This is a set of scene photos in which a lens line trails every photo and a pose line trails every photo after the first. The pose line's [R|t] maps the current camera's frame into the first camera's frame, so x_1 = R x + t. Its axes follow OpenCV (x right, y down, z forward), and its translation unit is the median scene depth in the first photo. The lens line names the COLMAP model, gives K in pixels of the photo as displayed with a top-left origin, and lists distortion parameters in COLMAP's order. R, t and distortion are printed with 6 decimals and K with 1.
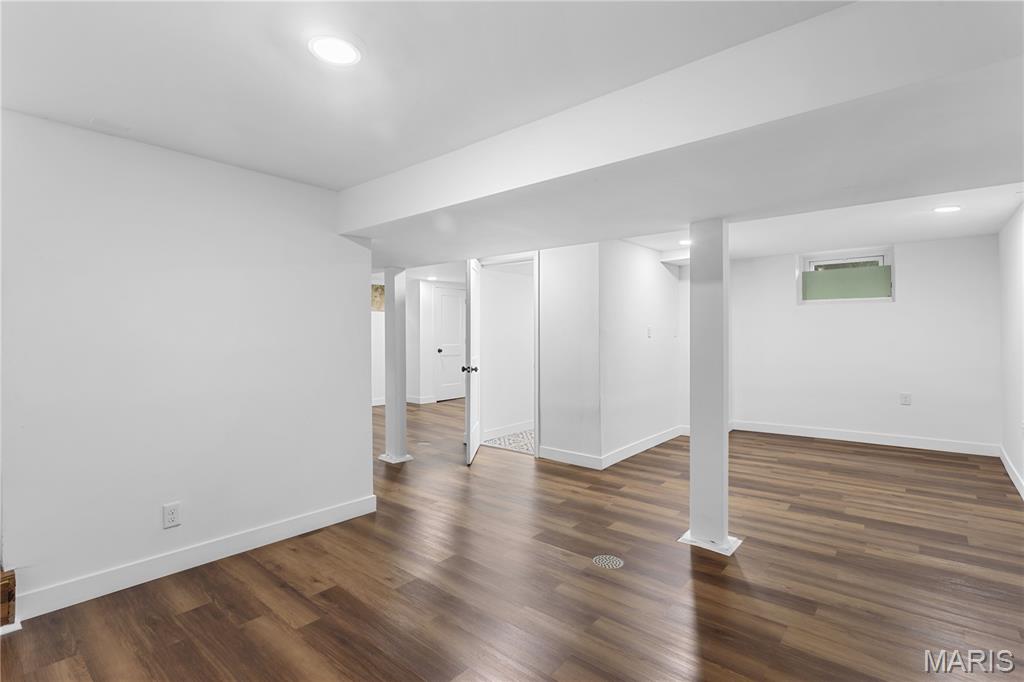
lens RADIAL K [[488.9, 0, 507.3], [0, 488.9, 337.7], [0, 0, 1]] dist [0.000979, 0.001877]
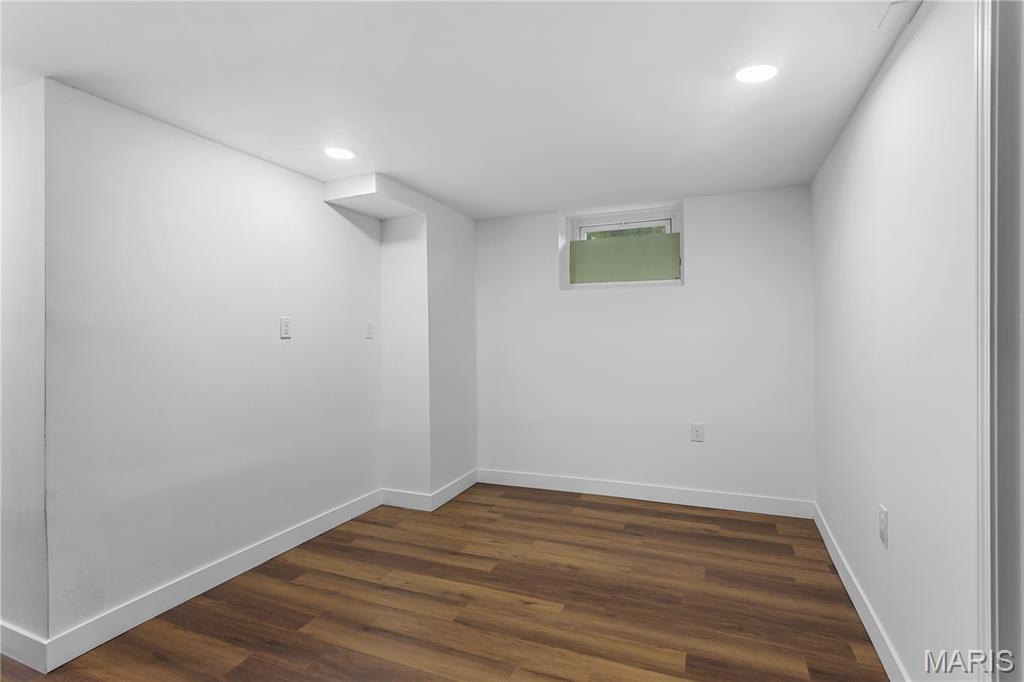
lens RADIAL K [[488.9, 0, 513.5], [0, 488.9, 337.0], [0, 0, 1]] dist [0.000979, 0.001877]
pose [[0.955229, 0.001274, 0.295865, 0.353126], [-0.000006, 0.999991, -0.004286, -0.000393], [-0.295868, 0.004092, 0.955220, 0.409724]]
